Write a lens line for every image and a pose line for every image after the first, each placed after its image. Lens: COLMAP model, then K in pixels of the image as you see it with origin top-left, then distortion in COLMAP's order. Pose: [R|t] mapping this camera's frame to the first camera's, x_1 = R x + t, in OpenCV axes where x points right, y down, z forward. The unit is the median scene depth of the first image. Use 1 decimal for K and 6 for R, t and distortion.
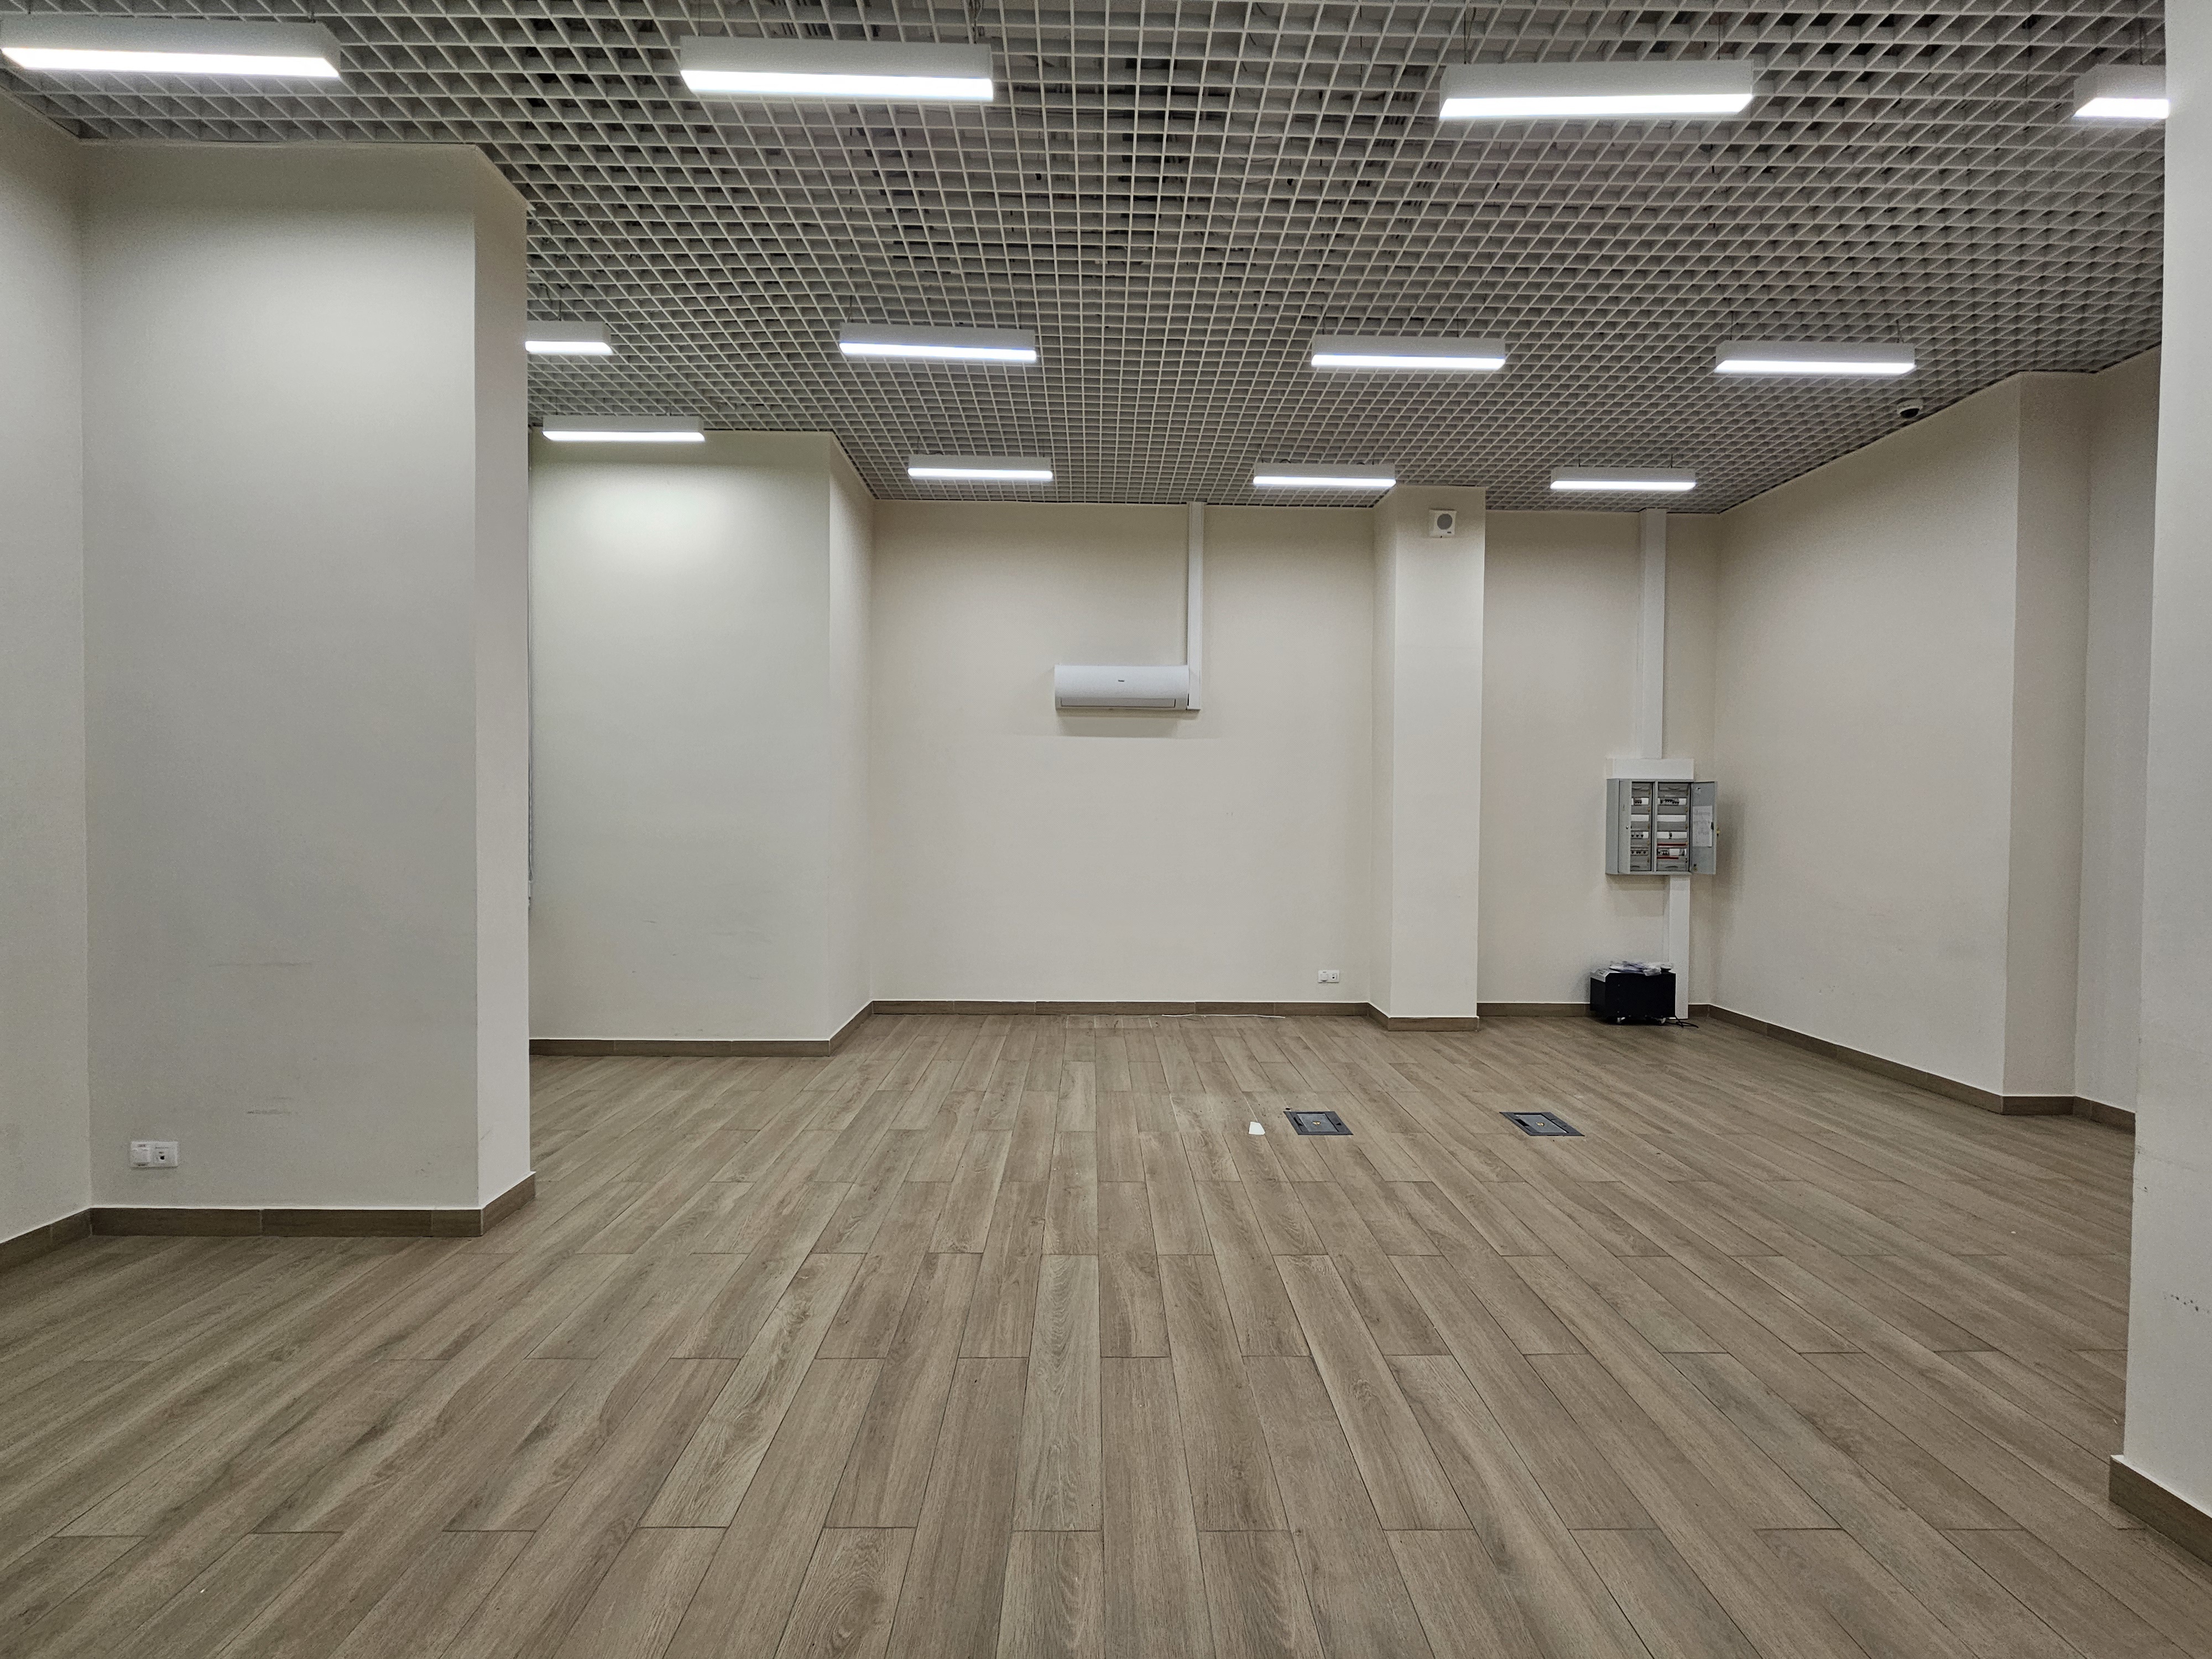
lens RADIAL K [[904.8, 0, 1108.0], [0, 904.8, 824.5], [0, 0, 1]] dist [-0.001587, 0.000869]
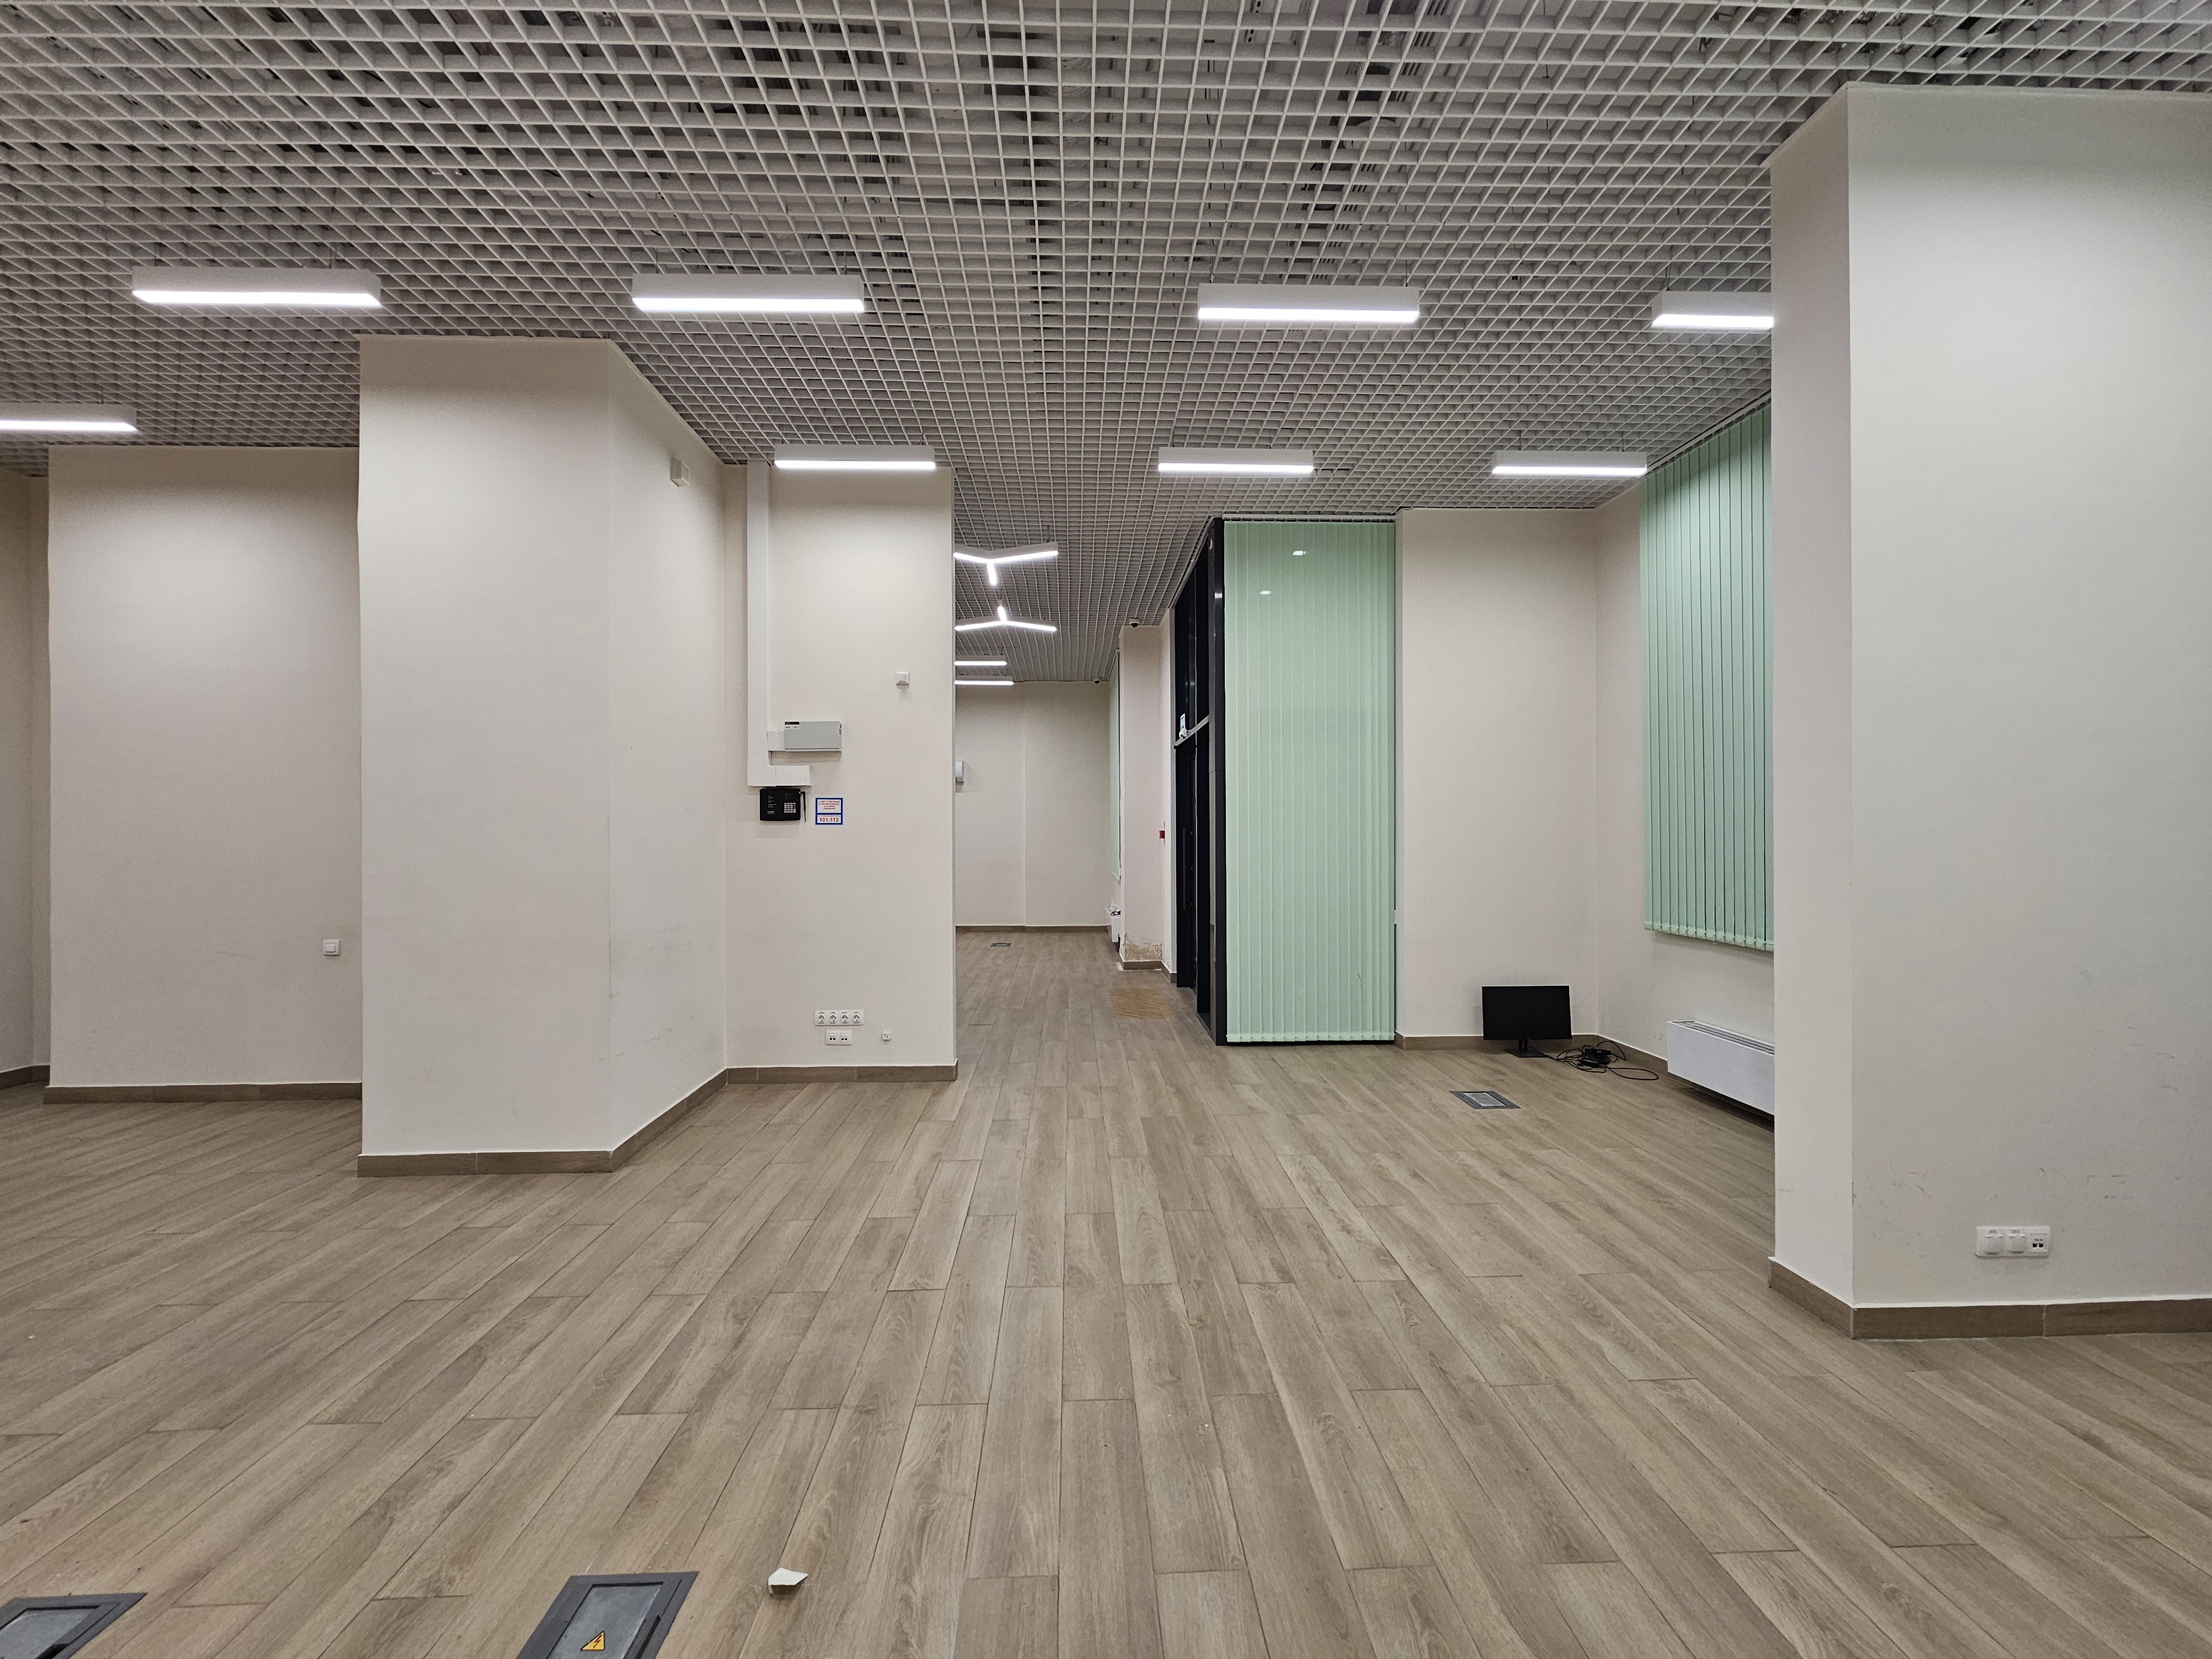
lens RADIAL K [[897.0, 0, 1106.0], [0, 897.0, 829.5], [0, 0, 1]] dist [-0.004458, 0.000896]
pose [[-0.999795, -0.005173, -0.019588, 0.022083], [-0.005482, 0.999861, 0.015736, -0.029881], [0.019504, 0.015840, -0.999684, 1.483911]]
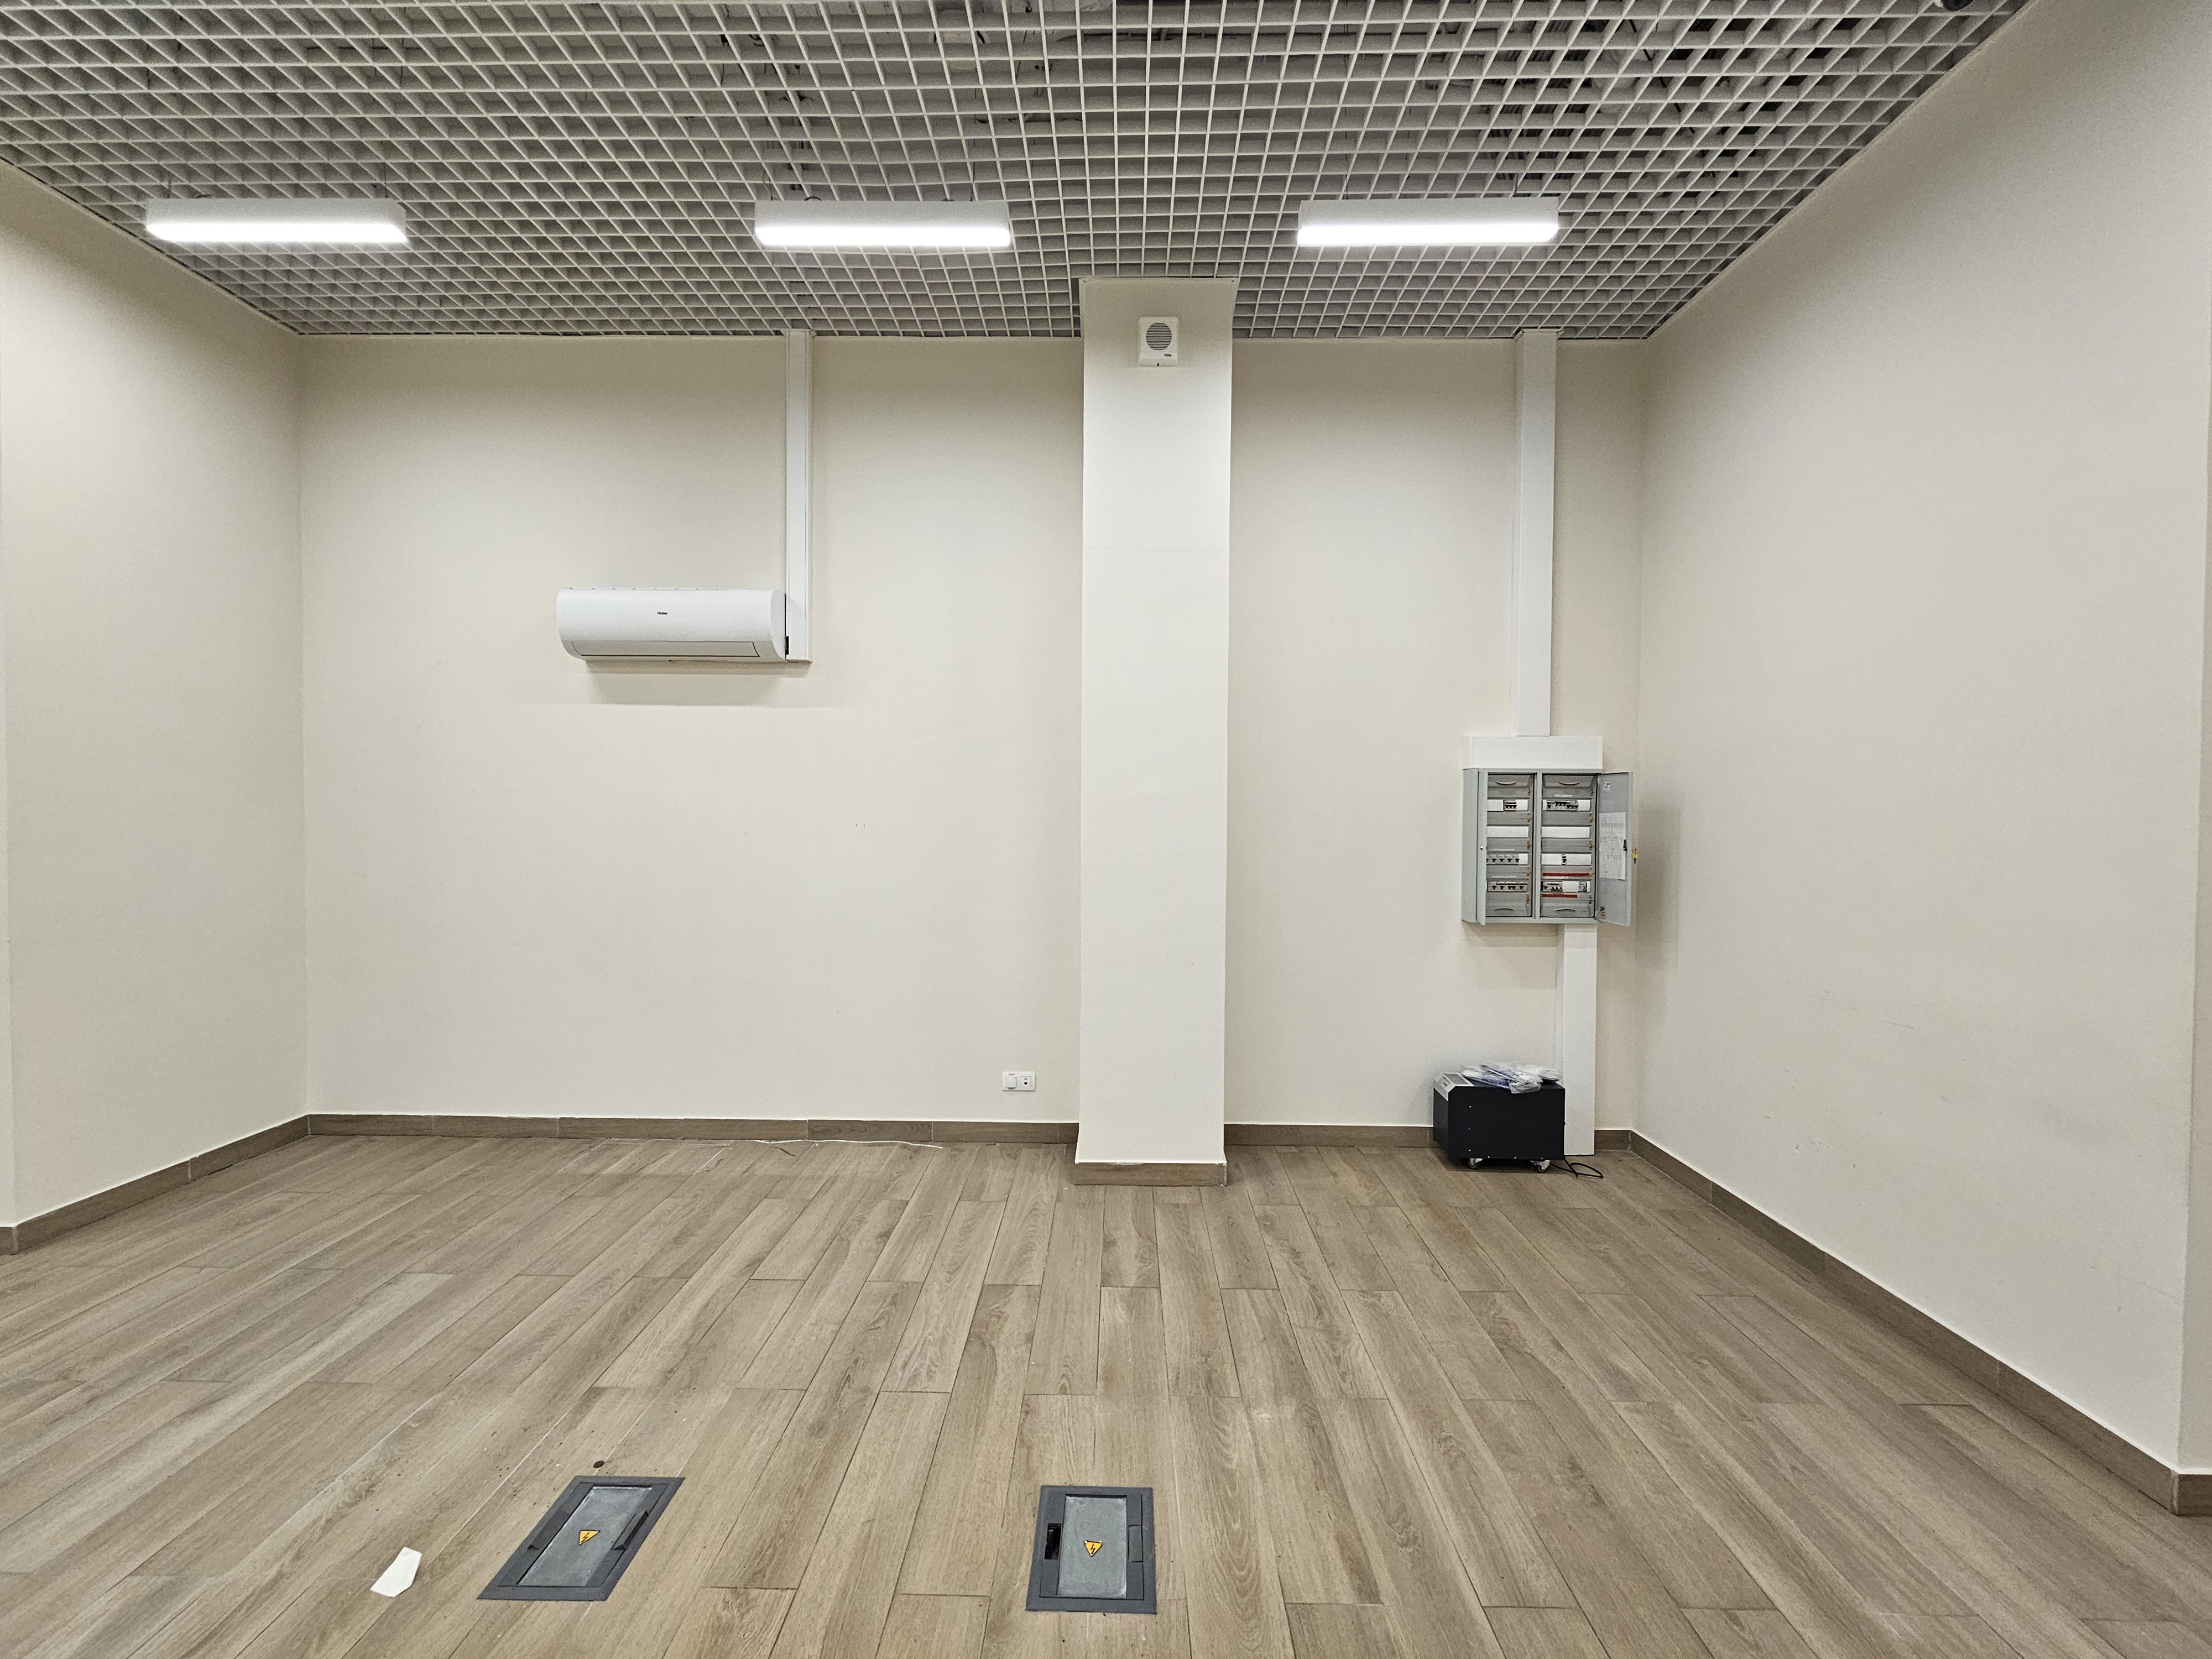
lens RADIAL K [[904.8, 0, 1108.0], [0, 904.8, 824.5], [0, 0, 1]] dist [-0.001587, 0.000869]
pose [[0.999505, 0.000014, -0.031472, 0.536963], [0.000037, 0.999999, 0.001626, -0.021274], [0.031472, -0.001626, 0.999503, 0.604963]]
